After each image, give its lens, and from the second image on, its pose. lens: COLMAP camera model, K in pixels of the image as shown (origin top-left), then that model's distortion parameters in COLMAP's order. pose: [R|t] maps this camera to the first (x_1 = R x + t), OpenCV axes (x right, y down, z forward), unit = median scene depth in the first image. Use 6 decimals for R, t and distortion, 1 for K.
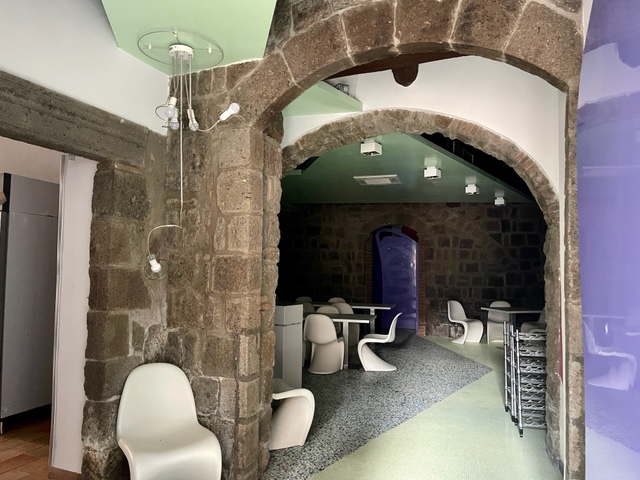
lens RADIAL K [[480.5, 0, 319.4], [0, 480.5, 242.7], [0, 0, 1]] dist [0.072794, -0.089134]
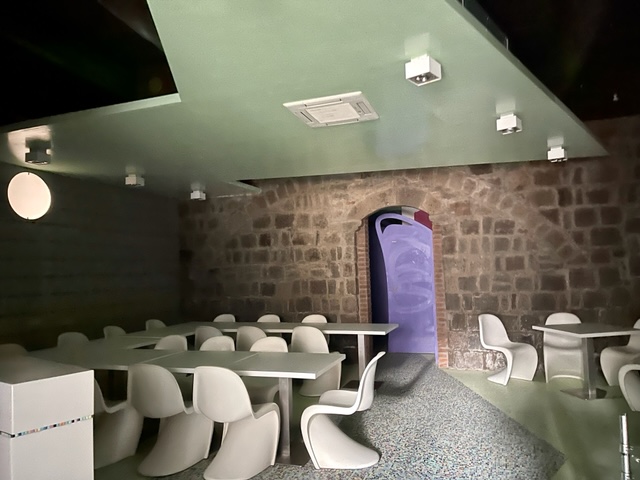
lens RADIAL K [[480.5, 0, 320.8], [0, 480.5, 244.1], [0, 0, 1]] dist [0.072794, -0.089134]
pose [[0.996490, -0.044008, -0.071212, 0.117542], [0.043729, 0.999028, -0.005473, 0.020453], [0.071383, 0.002340, 0.997446, 0.376078]]
